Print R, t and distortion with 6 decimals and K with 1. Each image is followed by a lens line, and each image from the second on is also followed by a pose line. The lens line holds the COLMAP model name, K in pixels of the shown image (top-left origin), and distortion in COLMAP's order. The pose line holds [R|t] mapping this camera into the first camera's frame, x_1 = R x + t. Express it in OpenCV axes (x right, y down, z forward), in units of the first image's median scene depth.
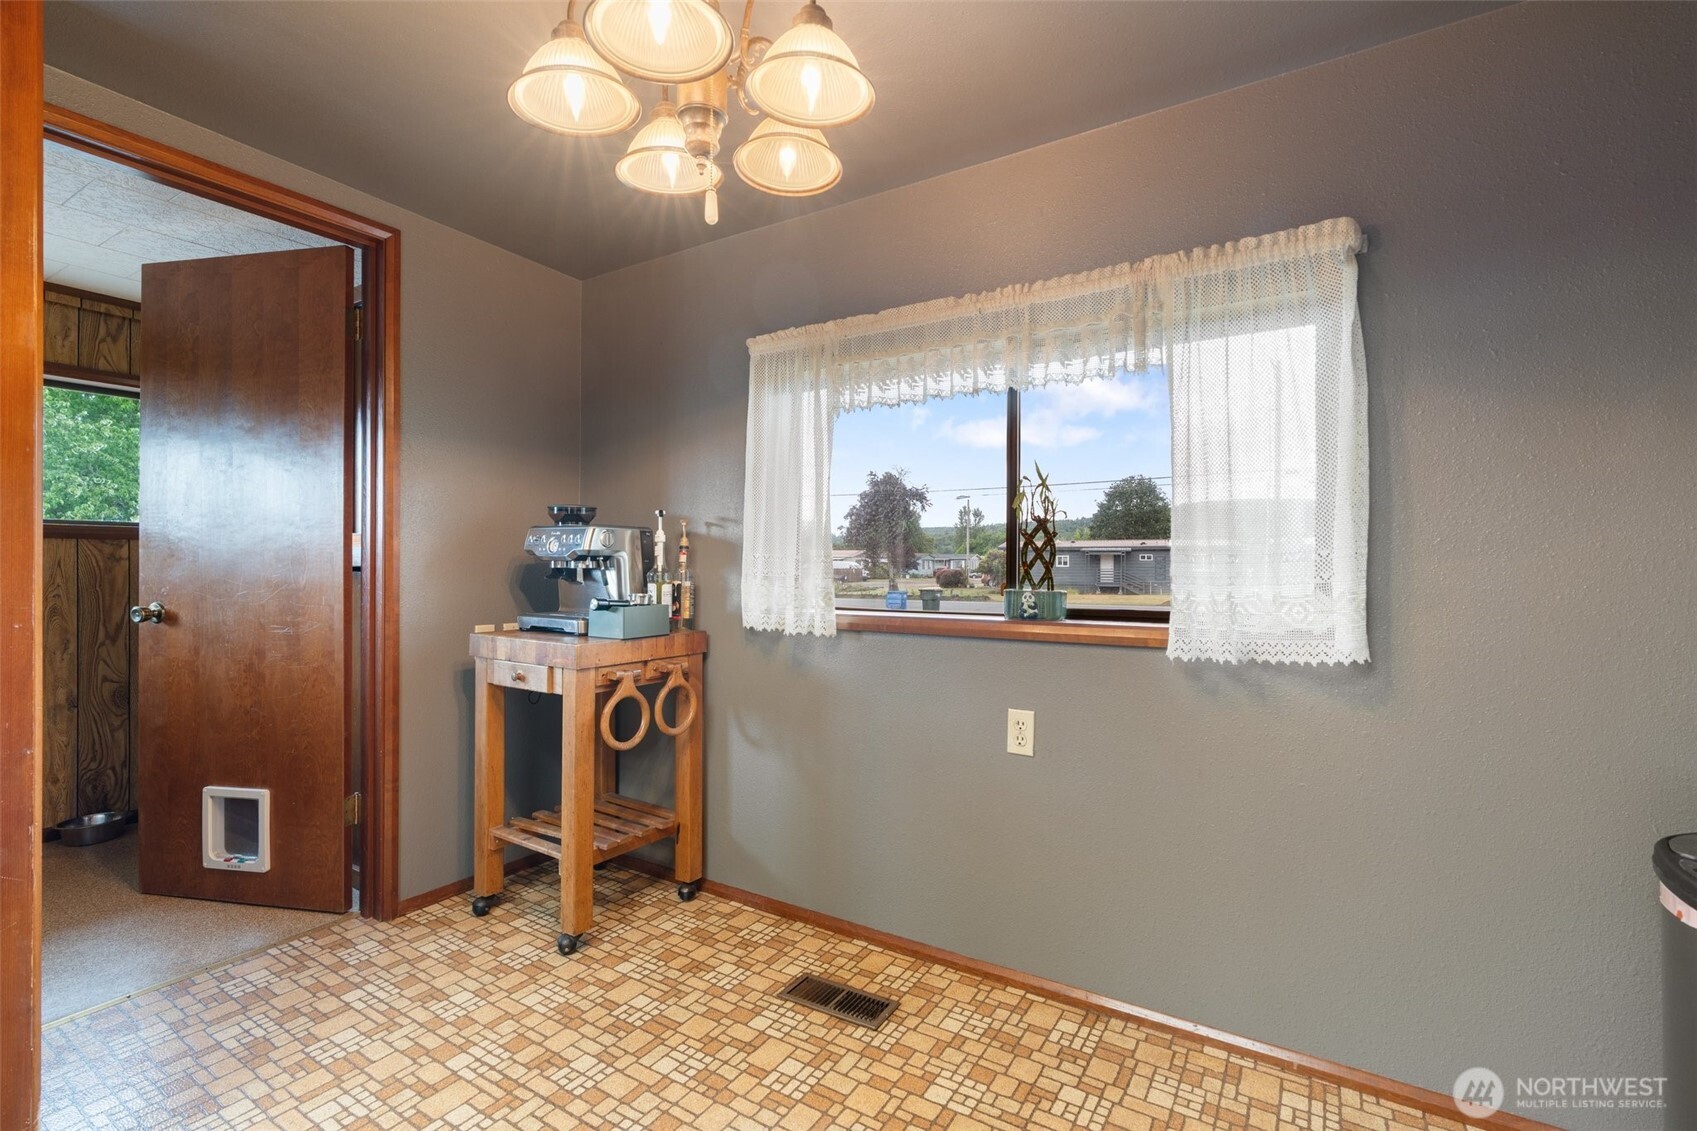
lens RADIAL K [[760.4, 0, 843.1], [0, 760.4, 564.8], [0, 0, 1]] dist [-0.002900, 0.001197]
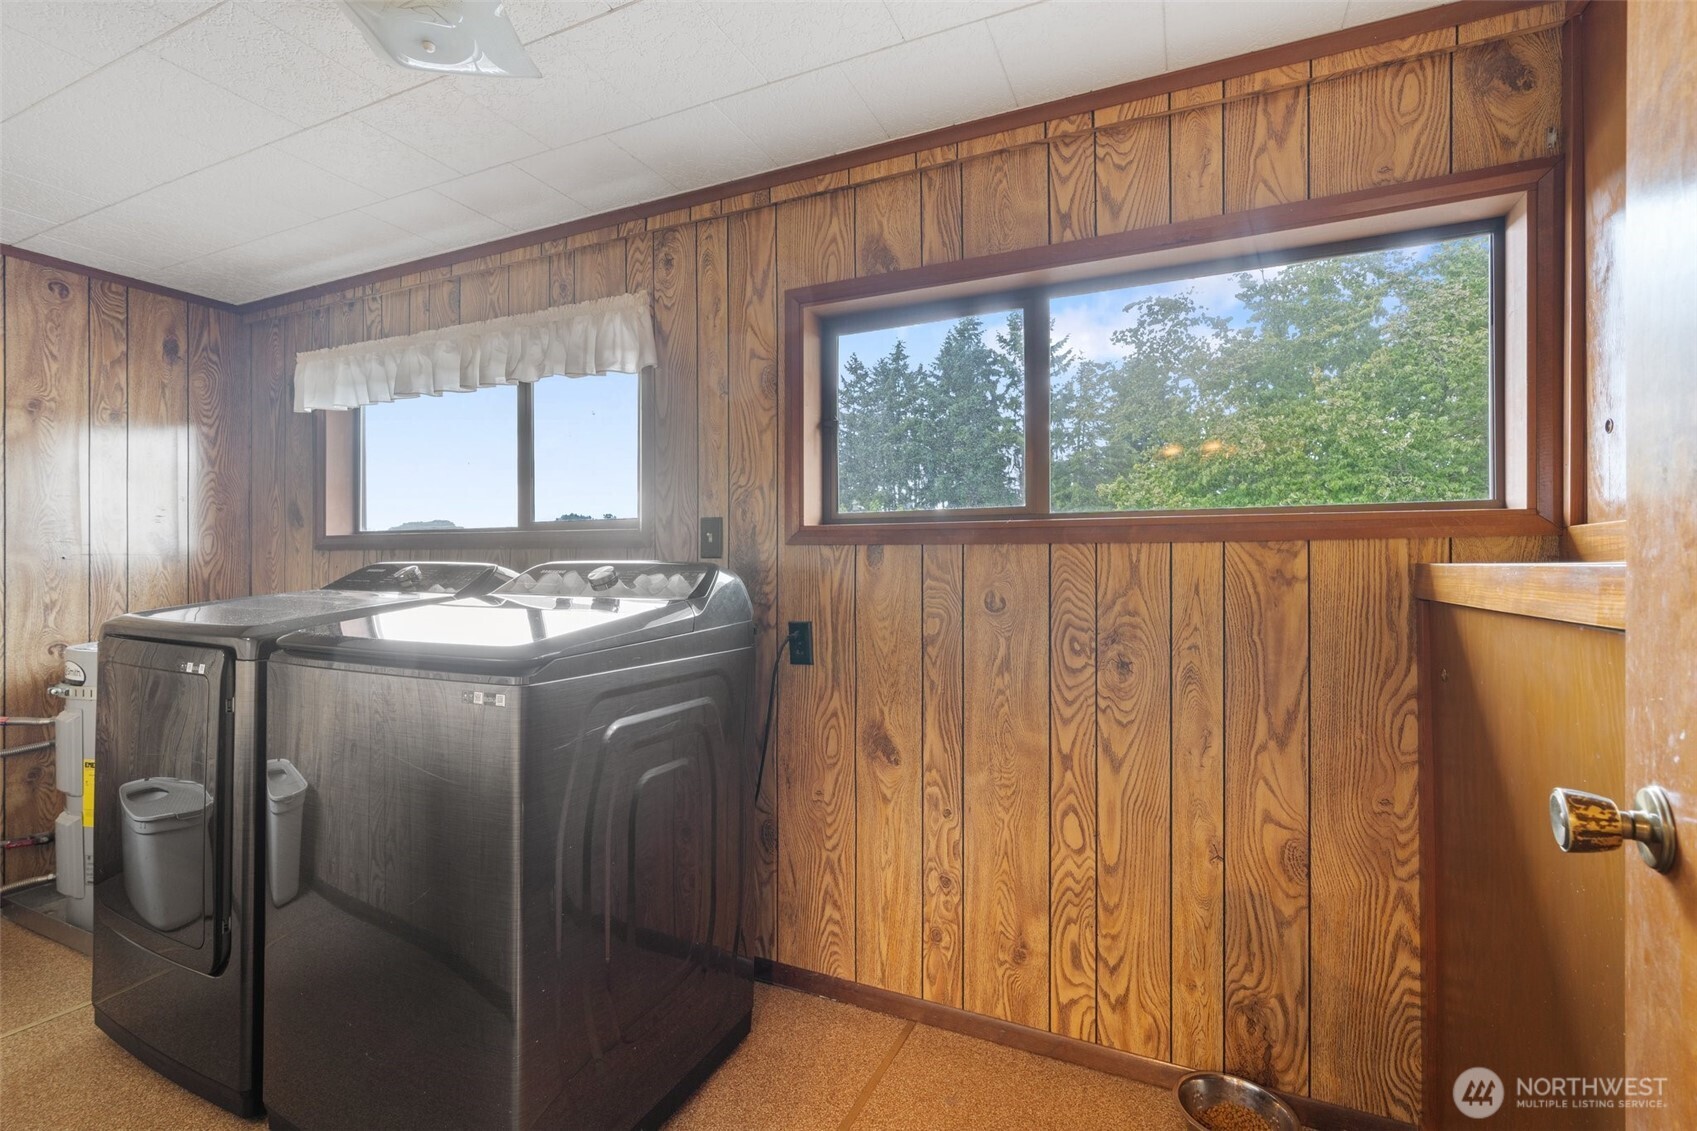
lens RADIAL K [[760.4, 0, 848.0], [0, 760.4, 567.1], [0, 0, 1]] dist [-0.002900, 0.001197]
pose [[0.134568, -0.000739, -0.990904, -0.506734], [0.001799, 0.999998, -0.000501, -0.016446], [0.990903, -0.001715, 0.134569, 0.653166]]
